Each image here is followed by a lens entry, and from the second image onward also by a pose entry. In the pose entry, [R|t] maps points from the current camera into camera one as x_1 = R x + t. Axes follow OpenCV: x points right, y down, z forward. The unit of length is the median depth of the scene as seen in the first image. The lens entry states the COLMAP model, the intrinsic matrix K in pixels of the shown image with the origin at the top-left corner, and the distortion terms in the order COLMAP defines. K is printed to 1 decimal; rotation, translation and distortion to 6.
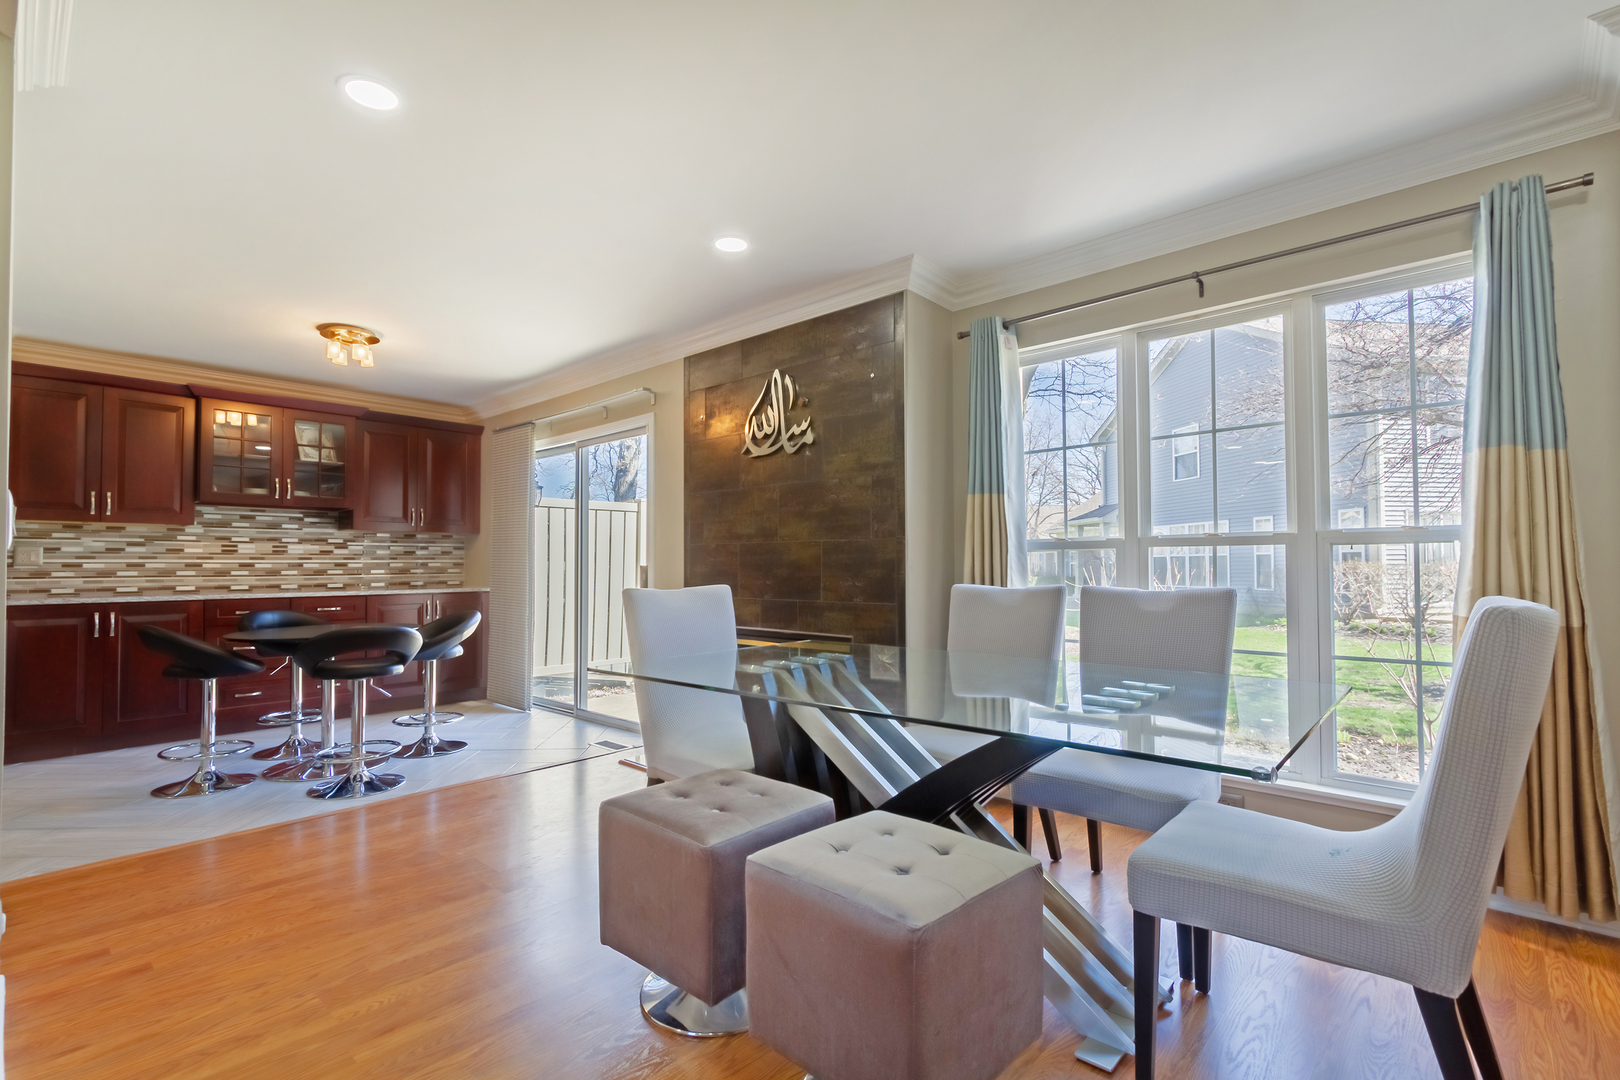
lens RADIAL K [[744.2, 0, 797.2], [0, 744.2, 547.6], [0, 0, 1]] dist [0.007203, -0.002001]
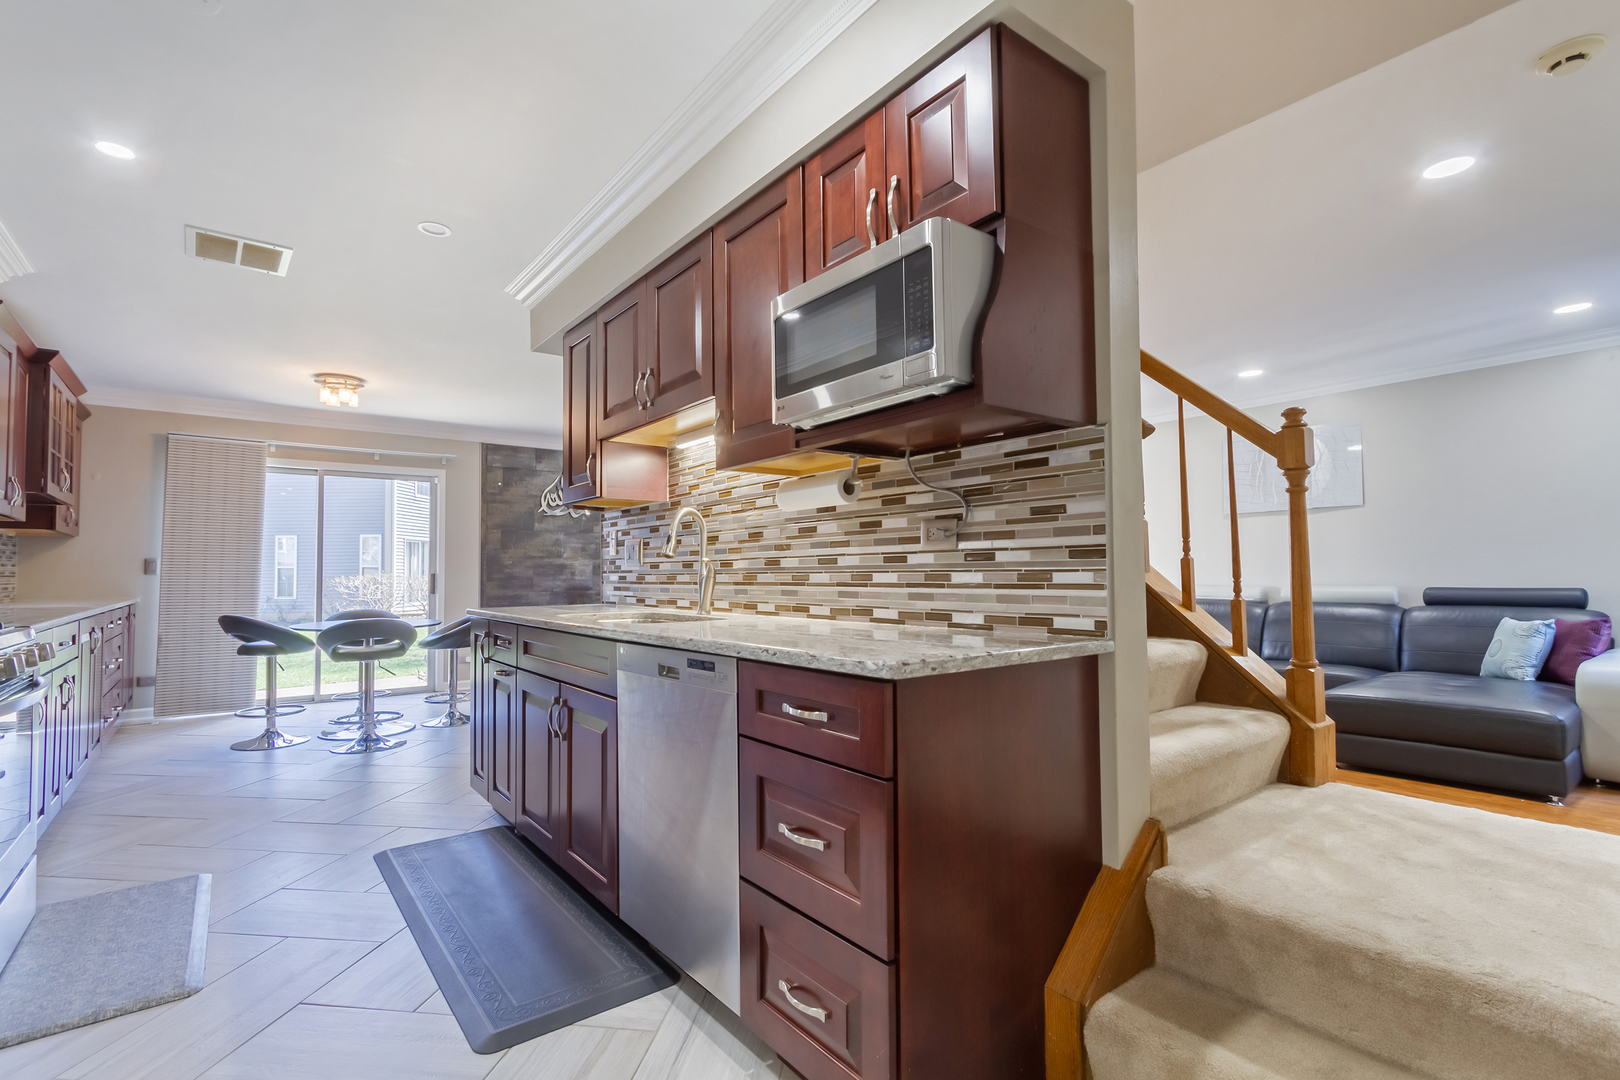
lens RADIAL K [[744.2, 0, 803.4], [0, 744.2, 545.2], [0, 0, 1]] dist [0.007203, -0.002001]
pose [[0.169740, 0.041017, 0.984635, -1.800312], [-0.018841, 0.999086, -0.038371, 0.012470], [-0.985309, -0.012039, 0.170357, 0.057344]]
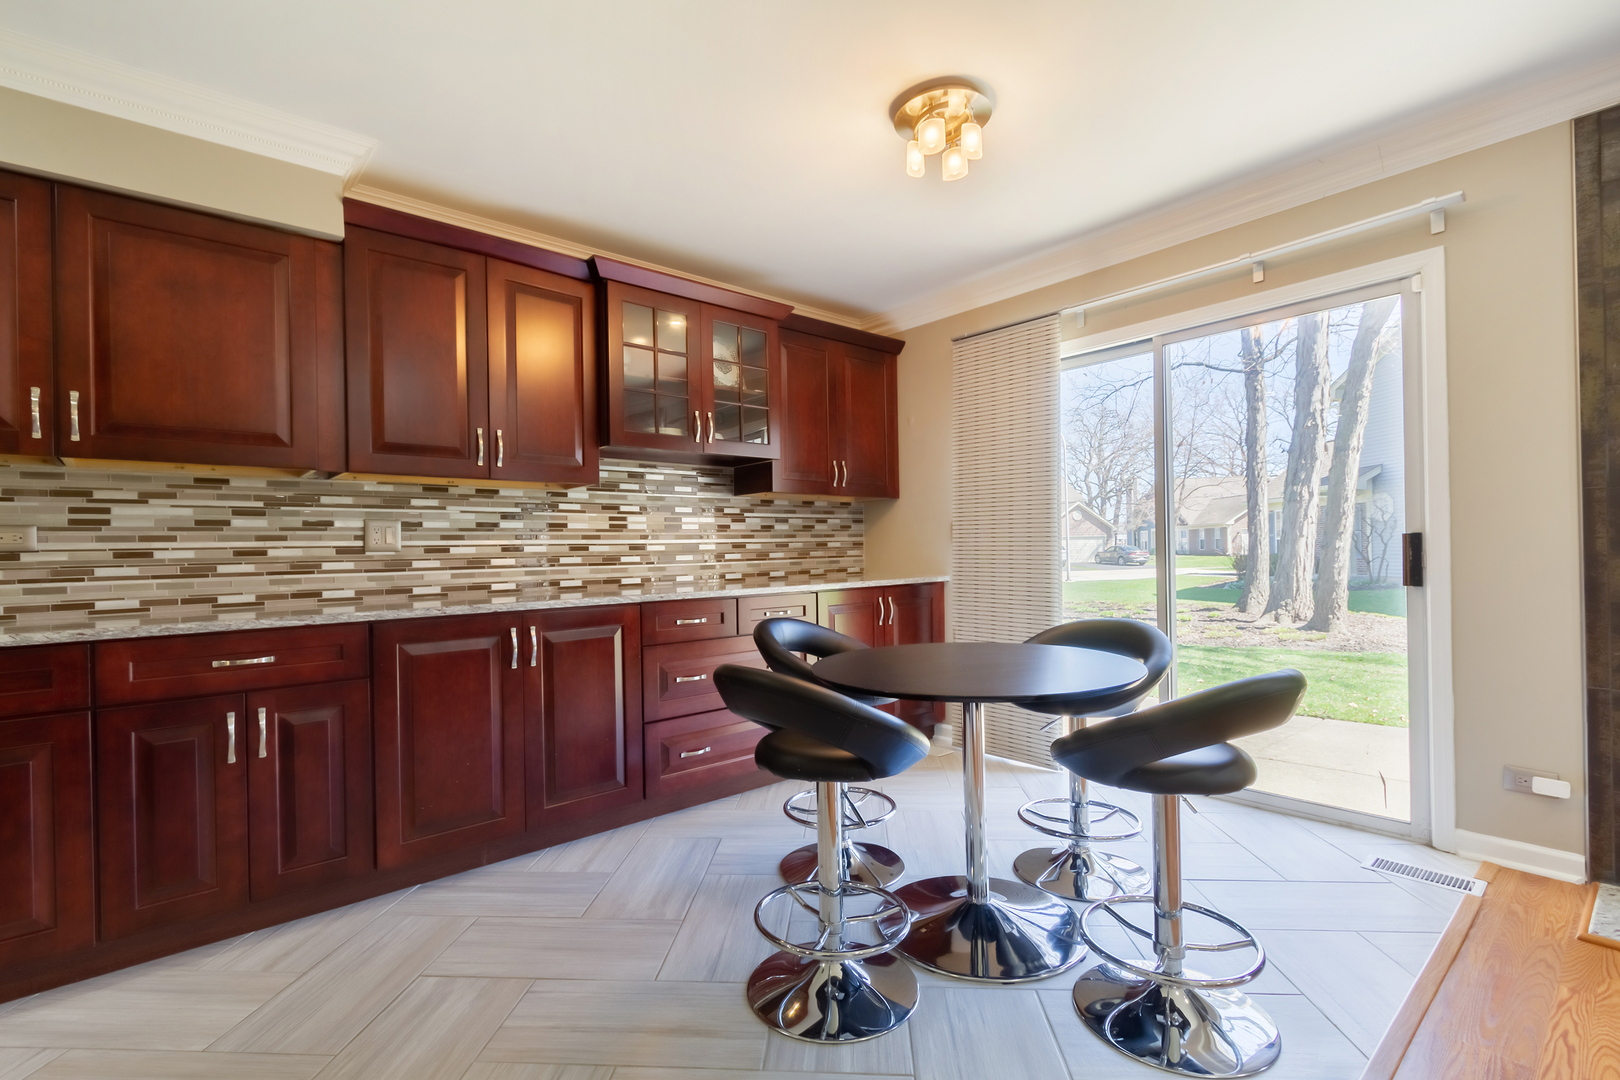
lens RADIAL K [[744.2, 0, 801.6], [0, 744.2, 551.5], [0, 0, 1]] dist [0.007203, -0.002001]
pose [[0.993206, -0.015989, -0.115265, -0.701251], [0.019094, 0.999483, 0.025885, 0.017334], [0.114791, -0.027910, 0.992997, 0.483477]]
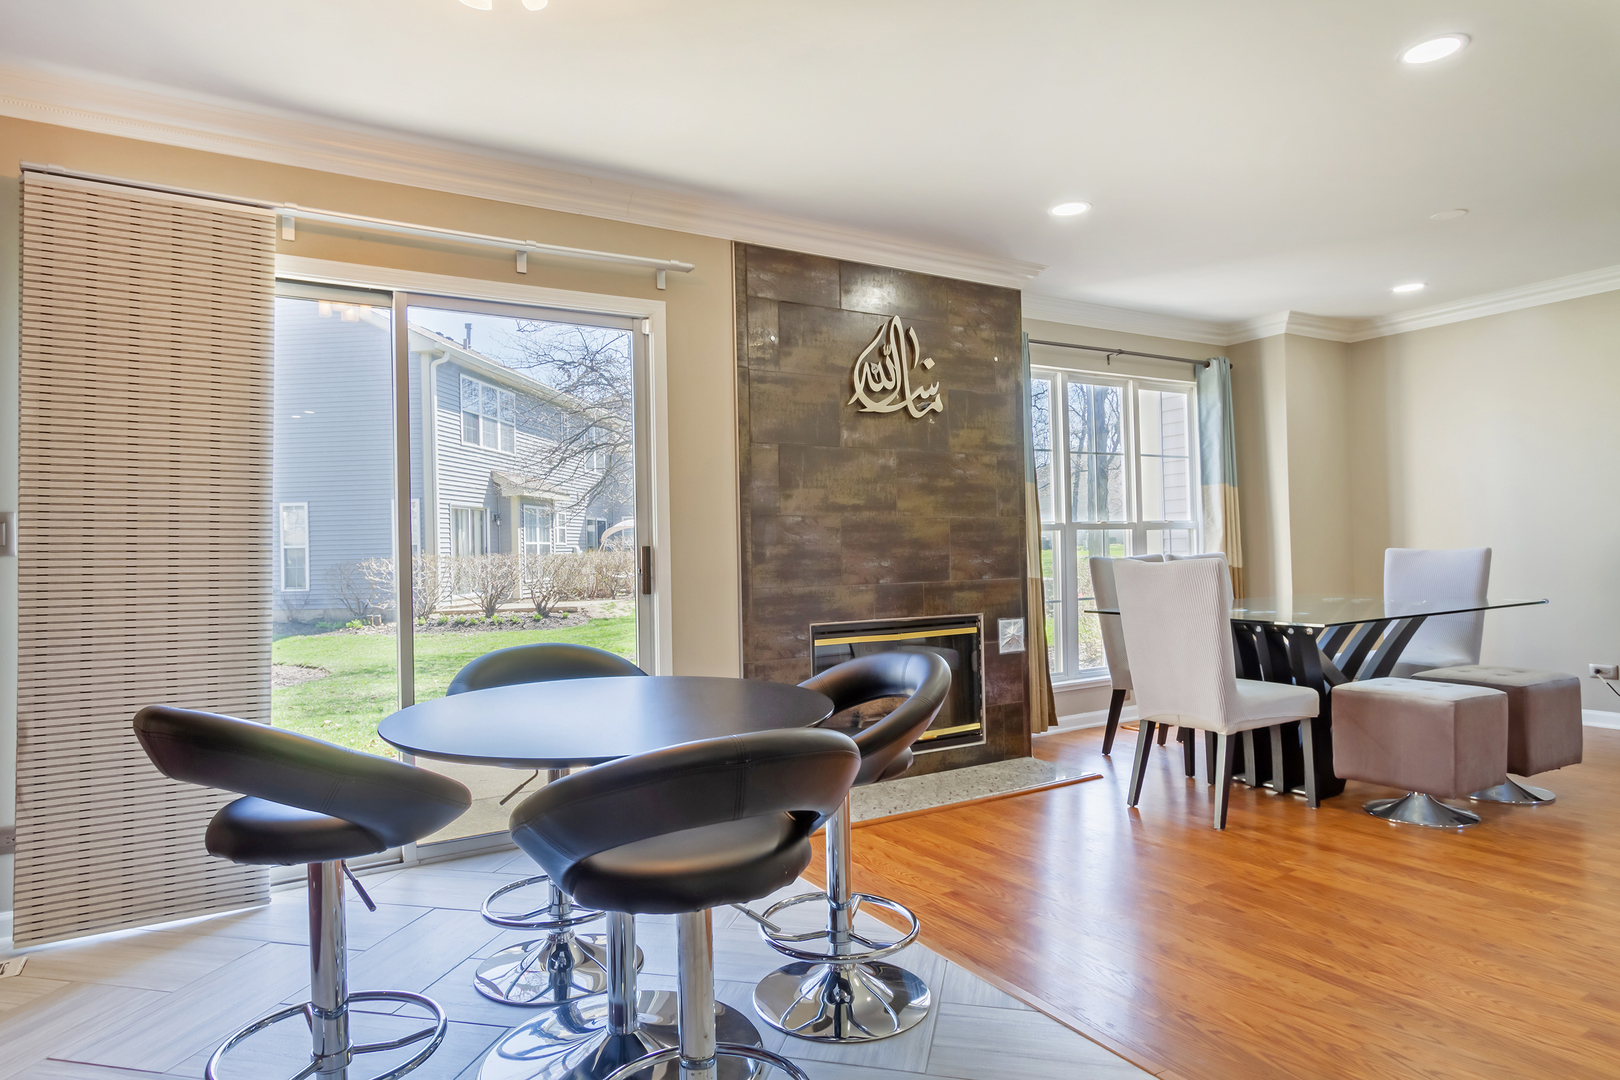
lens RADIAL K [[949.7, 0, 803.5], [0, 949.7, 536.7], [0, 0, 1]] dist [0.007104, -0.002591]
pose [[0.276170, 0.012868, 0.961023, -1.096570], [-0.005523, 0.999915, -0.011802, 0.028759], [-0.961093, -0.002049, 0.276218, 0.789738]]
